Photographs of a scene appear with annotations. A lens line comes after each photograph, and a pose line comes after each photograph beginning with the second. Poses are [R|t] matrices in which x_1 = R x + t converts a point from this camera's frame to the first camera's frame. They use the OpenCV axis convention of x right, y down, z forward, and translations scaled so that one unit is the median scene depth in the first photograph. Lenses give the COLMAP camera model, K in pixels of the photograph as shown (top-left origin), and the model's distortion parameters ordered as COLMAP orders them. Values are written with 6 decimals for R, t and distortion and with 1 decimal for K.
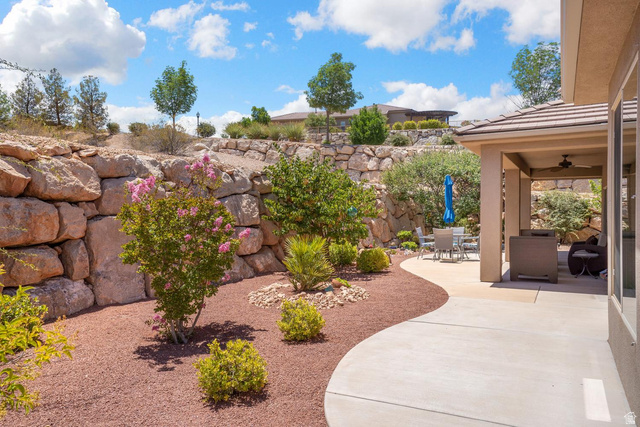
lens RADIAL K [[465.9, 0, 319.7], [0, 465.9, 214.8], [0, 0, 1]] dist [0.000257, 0.000712]
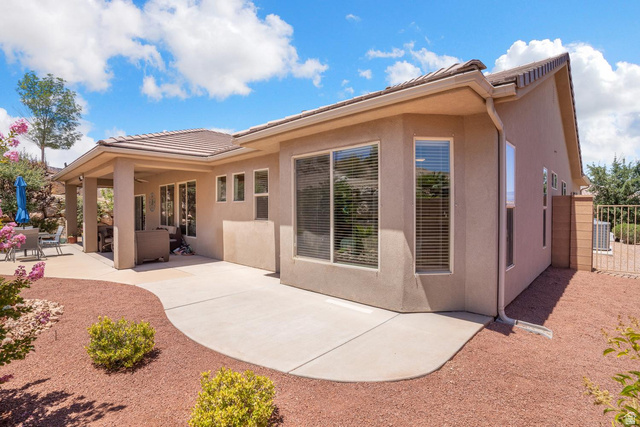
lens RADIAL K [[307.3, 0, 314.7], [0, 307.3, 211.9], [0, 0, 1]] dist [-0.016872, 0.000840]
pose [[0.286342, -0.002253, 0.958125, -0.448280], [0.005205, 0.999986, 0.000796, -0.009836], [-0.958113, 0.004759, 0.286350, 0.469658]]
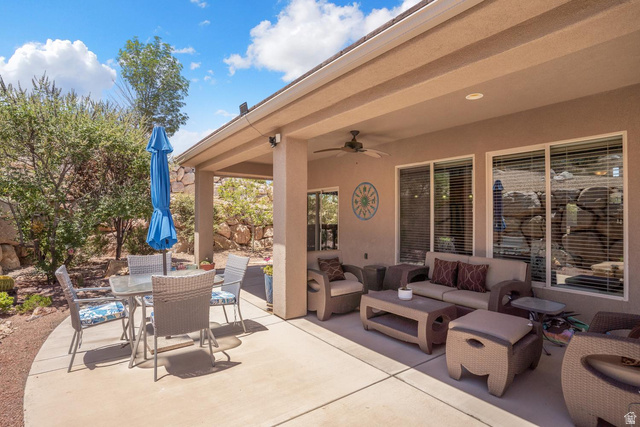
lens RADIAL K [[318.0, 0, 320.0], [0, 318.0, 213.7], [0, 0, 1]] dist [-0.045051, 0.015656]
pose [[0.442762, 0.019260, 0.896432, 0.256704], [-0.012916, 0.999803, -0.015102, -0.023447], [-0.896546, -0.004892, 0.442923, 1.922236]]
